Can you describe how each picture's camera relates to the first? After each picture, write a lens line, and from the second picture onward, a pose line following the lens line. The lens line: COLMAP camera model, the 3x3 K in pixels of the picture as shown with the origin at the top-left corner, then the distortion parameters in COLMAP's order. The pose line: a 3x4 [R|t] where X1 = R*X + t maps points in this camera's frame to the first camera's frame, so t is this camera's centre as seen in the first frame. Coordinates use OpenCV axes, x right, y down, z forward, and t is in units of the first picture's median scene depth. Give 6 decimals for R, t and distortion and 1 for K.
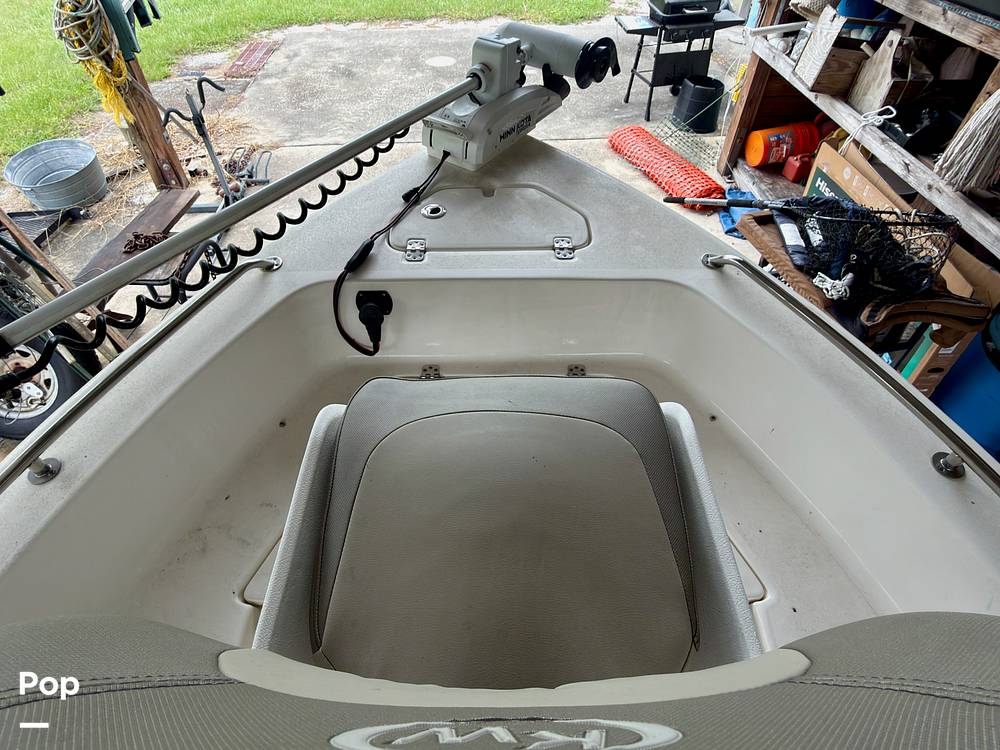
lens RADIAL K [[562.8, 0, 500.0], [0, 562.8, 375.0], [0, 0, 1]] dist [0.001544, -0.001211]
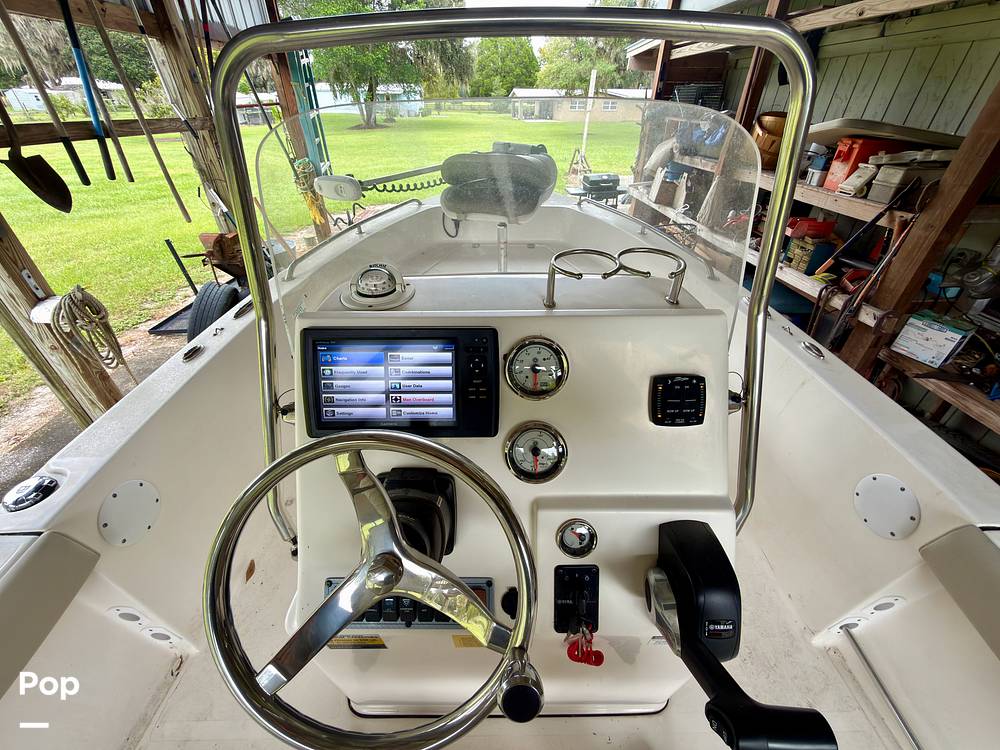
lens RADIAL K [[400.8, 0, 502.6], [0, 400.8, 373.8], [0, 0, 1]] dist [-0.000649, 0.000140]
pose [[0.999980, 0.003854, -0.004997, 0.005397], [-0.004810, 0.978051, -0.208310, 0.394961], [0.004084, 0.208330, 0.978050, -0.293269]]
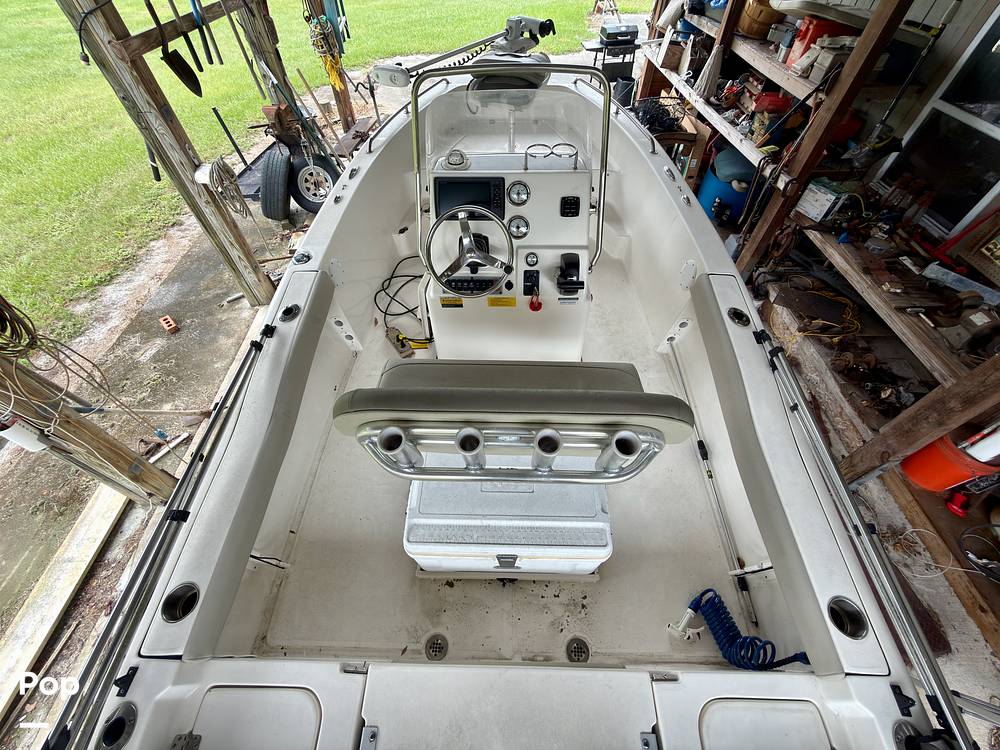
lens RADIAL K [[400.8, 0, 502.6], [0, 400.8, 373.8], [0, 0, 1]] dist [-0.000649, 0.000140]
pose [[0.999247, 0.023514, -0.030860, 0.019772], [-0.021009, 0.996642, 0.079142, 0.530840], [0.032617, -0.078434, 0.996386, -0.612132]]
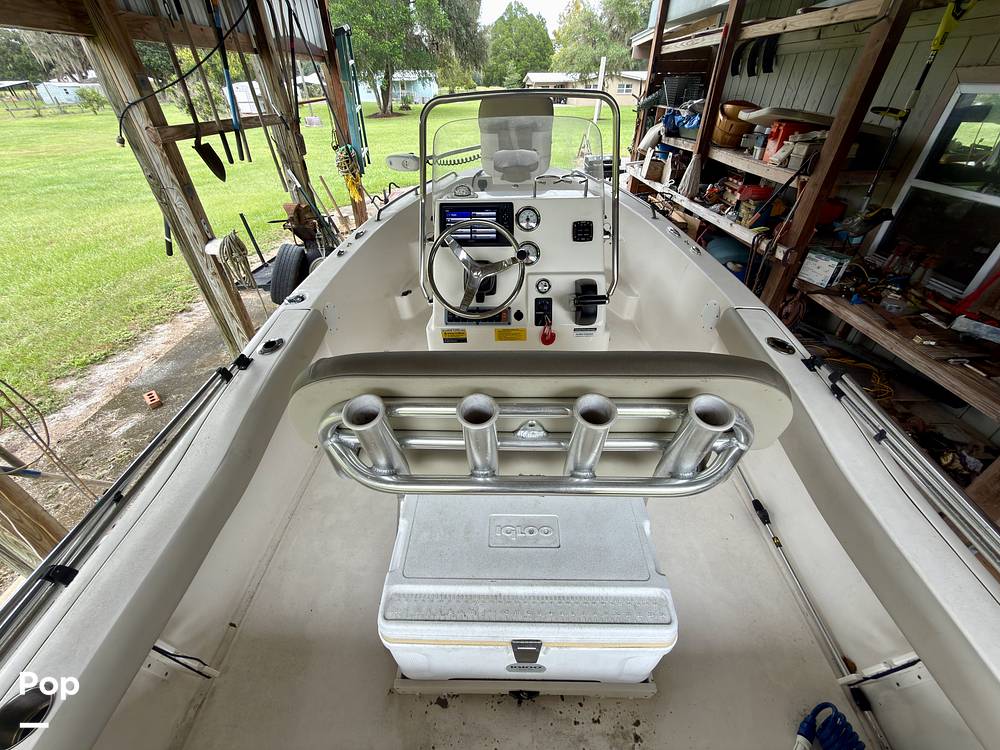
lens RADIAL K [[400.8, 0, 502.6], [0, 400.8, 373.8], [0, 0, 1]] dist [-0.000649, 0.000140]
pose [[0.999288, 0.008393, -0.036773, 0.008615], [-0.014950, 0.983212, -0.181852, 0.609302], [0.034629, 0.182272, 0.982638, -0.535229]]
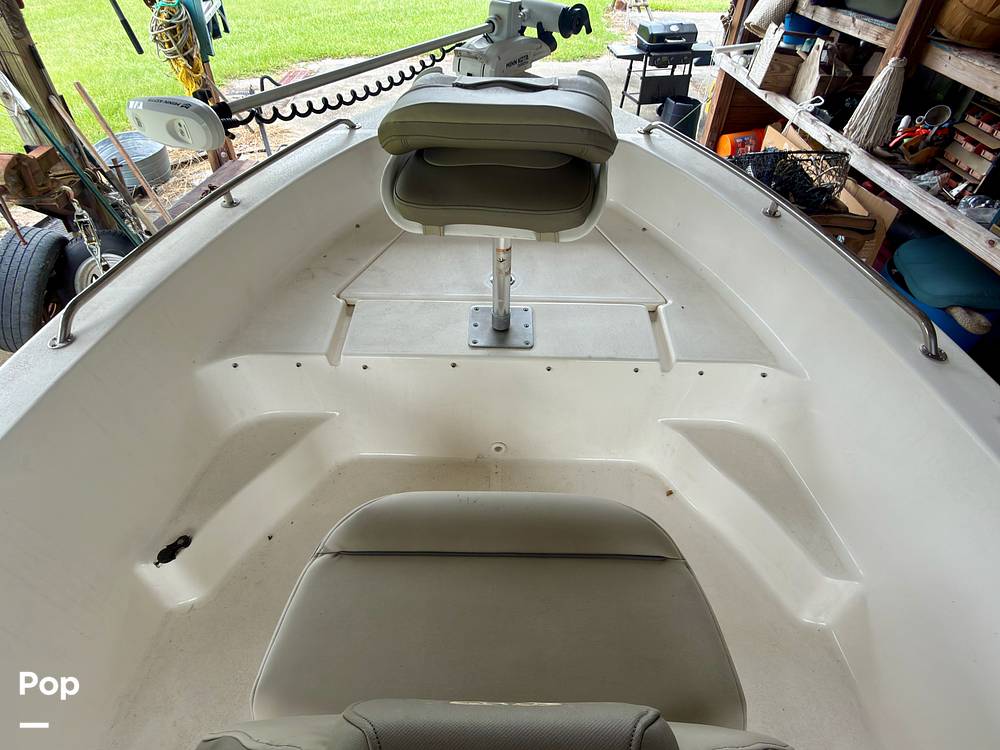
lens RADIAL K [[561.6, 0, 497.5], [0, 561.6, 373.8], [0, 0, 1]] dist [-0.000014, 0.000014]
pose [[0.999670, 0.023621, -0.010109, 0.004734], [-0.024353, 0.996522, -0.079688, 0.218280], [0.008191, 0.079907, 0.996769, -0.171805]]
